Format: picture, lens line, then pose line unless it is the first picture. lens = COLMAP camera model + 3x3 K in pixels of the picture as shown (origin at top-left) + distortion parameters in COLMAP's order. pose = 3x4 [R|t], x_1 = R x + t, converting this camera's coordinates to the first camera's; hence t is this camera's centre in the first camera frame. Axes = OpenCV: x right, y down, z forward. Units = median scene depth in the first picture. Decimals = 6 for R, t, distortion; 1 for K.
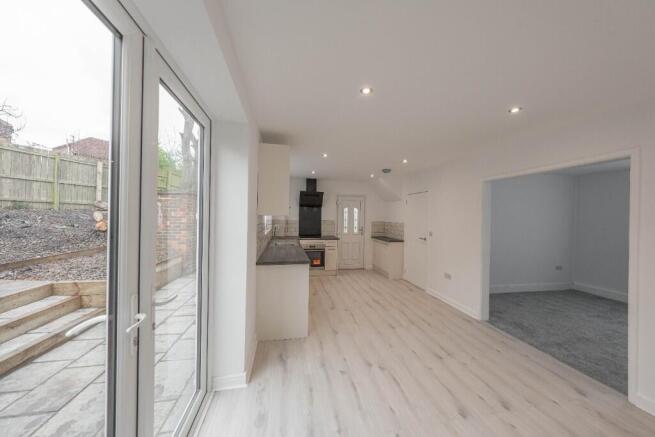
lens RADIAL K [[220.4, 0, 327.5], [0, 220.4, 218.5], [0, 0, 1]] dist [-0.002034, -0.000099]
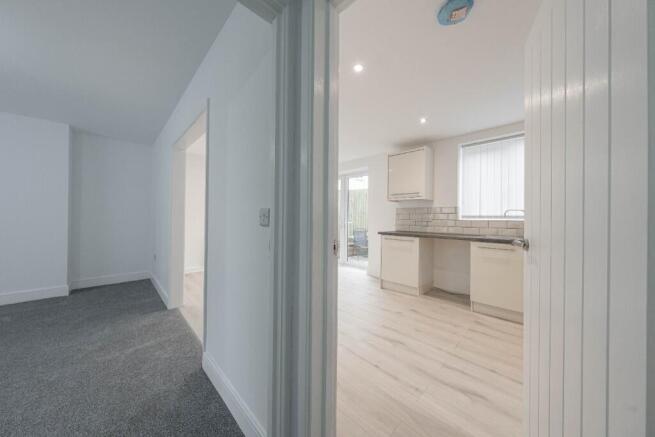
lens RADIAL K [[220.4, 0, 327.5], [0, 220.4, 218.5], [0, 0, 1]] dist [-0.002034, -0.000099]
pose [[-0.828134, -0.027823, -0.559839, 0.590447], [-0.030064, 0.999534, -0.005204, 0.075832], [0.559723, 0.012522, -0.828585, 1.200192]]
